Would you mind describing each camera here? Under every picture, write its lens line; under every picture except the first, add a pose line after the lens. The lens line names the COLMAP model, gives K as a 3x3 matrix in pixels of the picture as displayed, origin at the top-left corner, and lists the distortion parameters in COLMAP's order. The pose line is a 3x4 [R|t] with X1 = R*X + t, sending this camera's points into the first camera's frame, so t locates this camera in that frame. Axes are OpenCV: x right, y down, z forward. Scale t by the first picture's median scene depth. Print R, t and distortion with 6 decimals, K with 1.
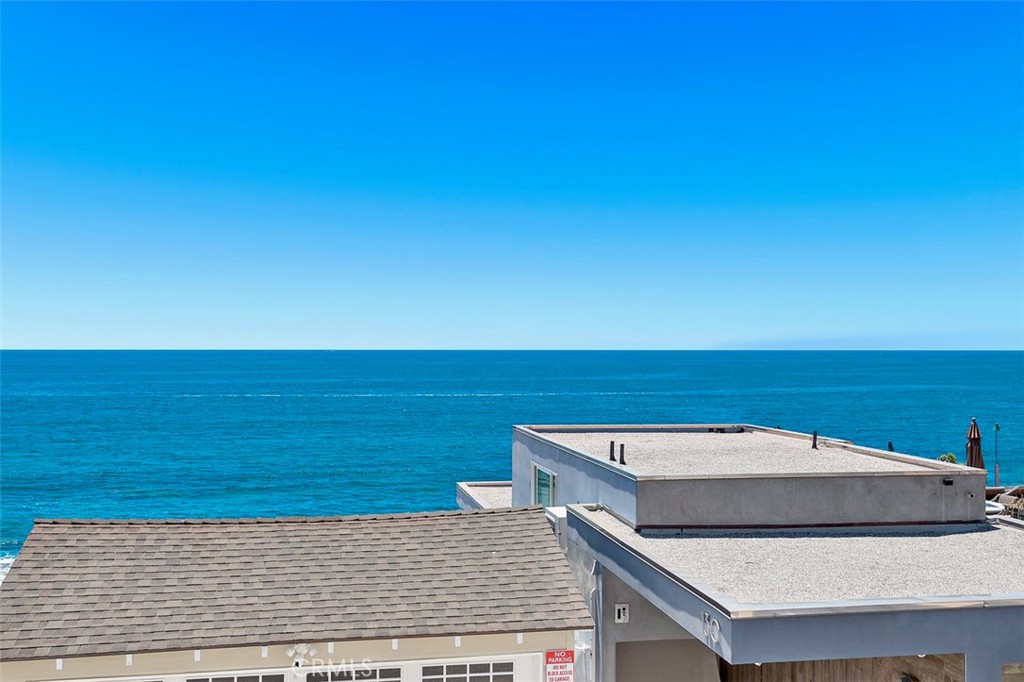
lens RADIAL K [[1028.8, 0, 482.6], [0, 1028.8, 319.1], [0, 0, 1]] dist [0.018797, 0.000000]
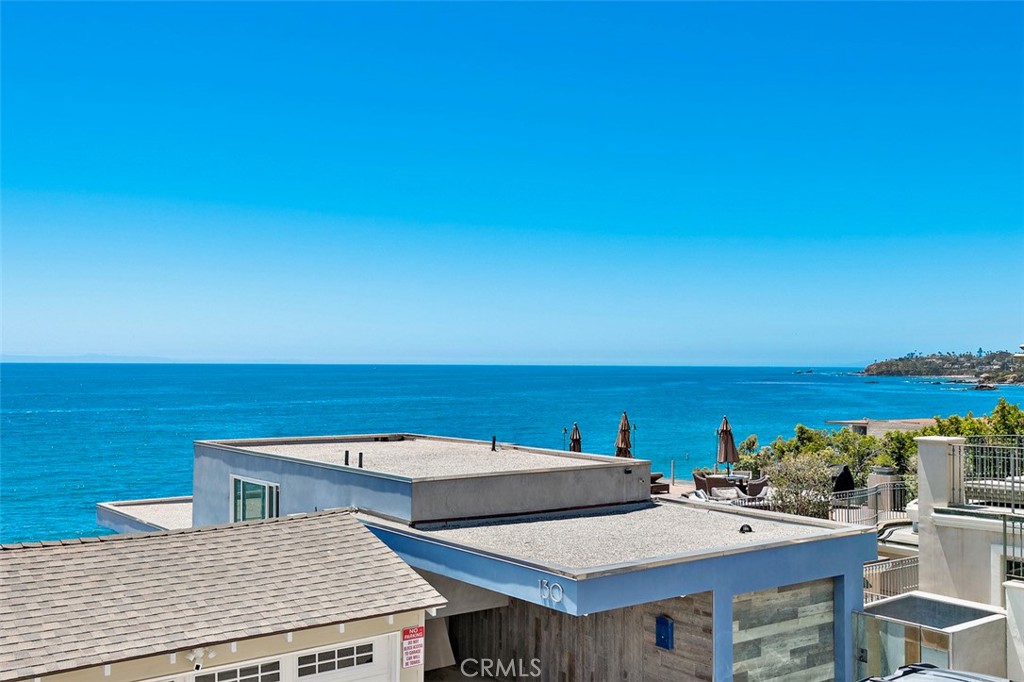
lens RADIAL K [[1028.8, 0, 505.5], [0, 1028.8, 313.3], [0, 0, 1]] dist [0.018797, 0.000000]
pose [[0.883401, 0.026583, 0.467864, -0.296394], [-0.017633, 0.999568, -0.023499, -0.005250], [-0.468286, 0.012509, 0.883488, -0.059595]]
